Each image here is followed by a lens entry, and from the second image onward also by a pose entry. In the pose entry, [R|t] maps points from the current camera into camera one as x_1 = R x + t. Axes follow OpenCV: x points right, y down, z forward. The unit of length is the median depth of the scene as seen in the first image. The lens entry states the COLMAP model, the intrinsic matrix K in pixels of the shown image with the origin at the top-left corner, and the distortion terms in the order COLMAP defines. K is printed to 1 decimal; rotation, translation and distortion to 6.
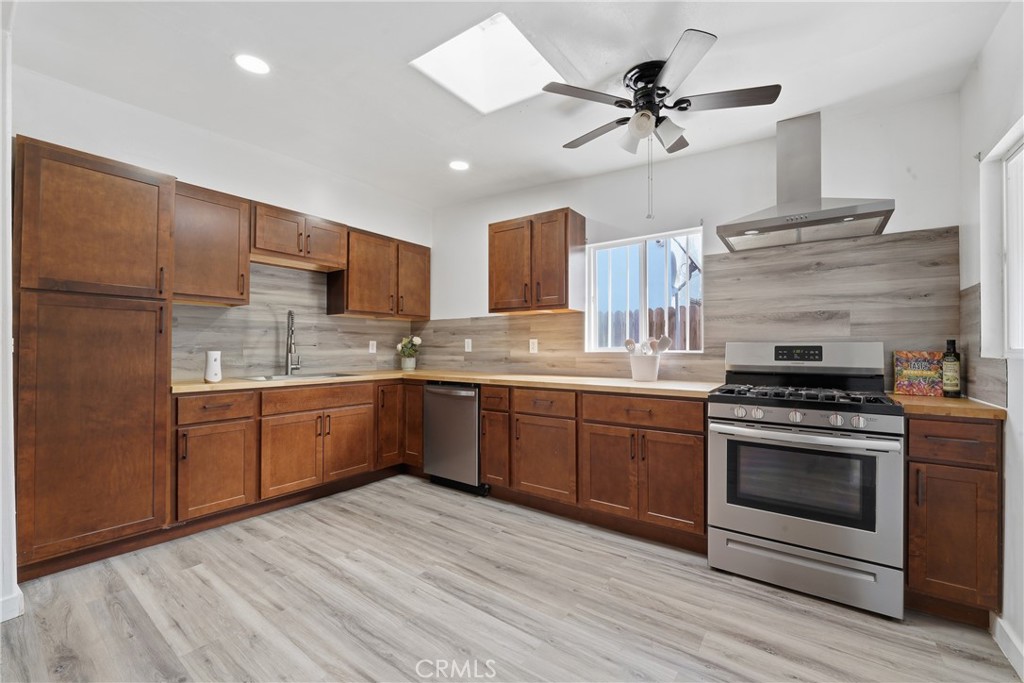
lens RADIAL K [[423.6, 0, 512.0], [0, 423.6, 341.5], [0, 0, 1]] dist [-0.009828, -0.000364]
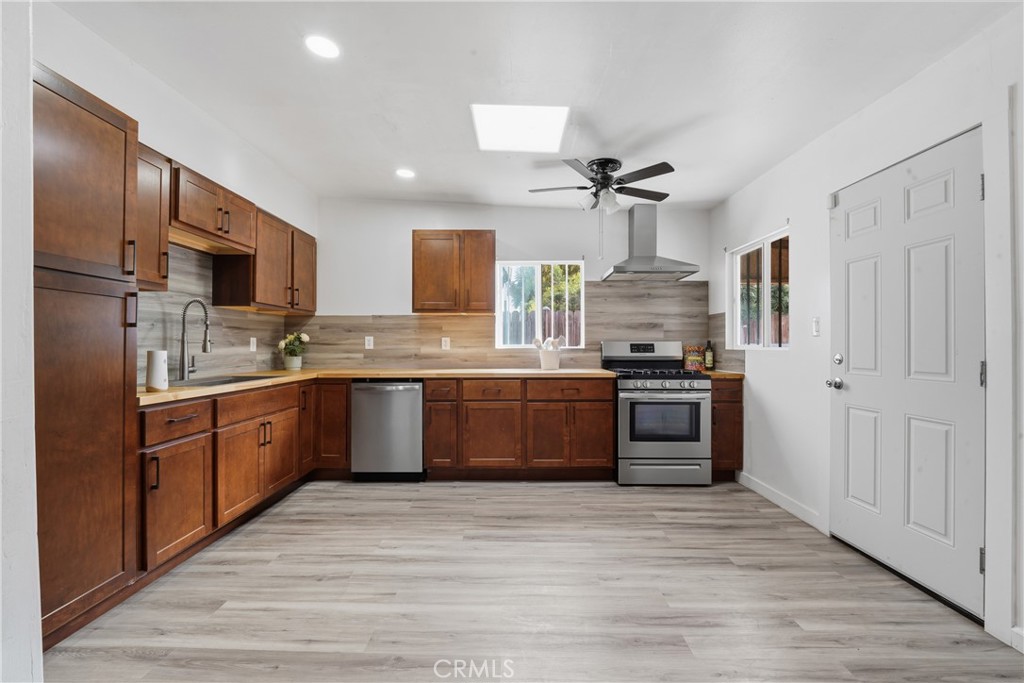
lens RADIAL K [[423.6, 0, 512.0], [0, 423.6, 341.5], [0, 0, 1]] dist [-0.009828, -0.000364]
pose [[0.802075, 0.002428, 0.597219, -0.655014], [-0.007025, 0.999961, 0.005369, -0.002797], [-0.597182, -0.008502, 0.802061, -0.014661]]
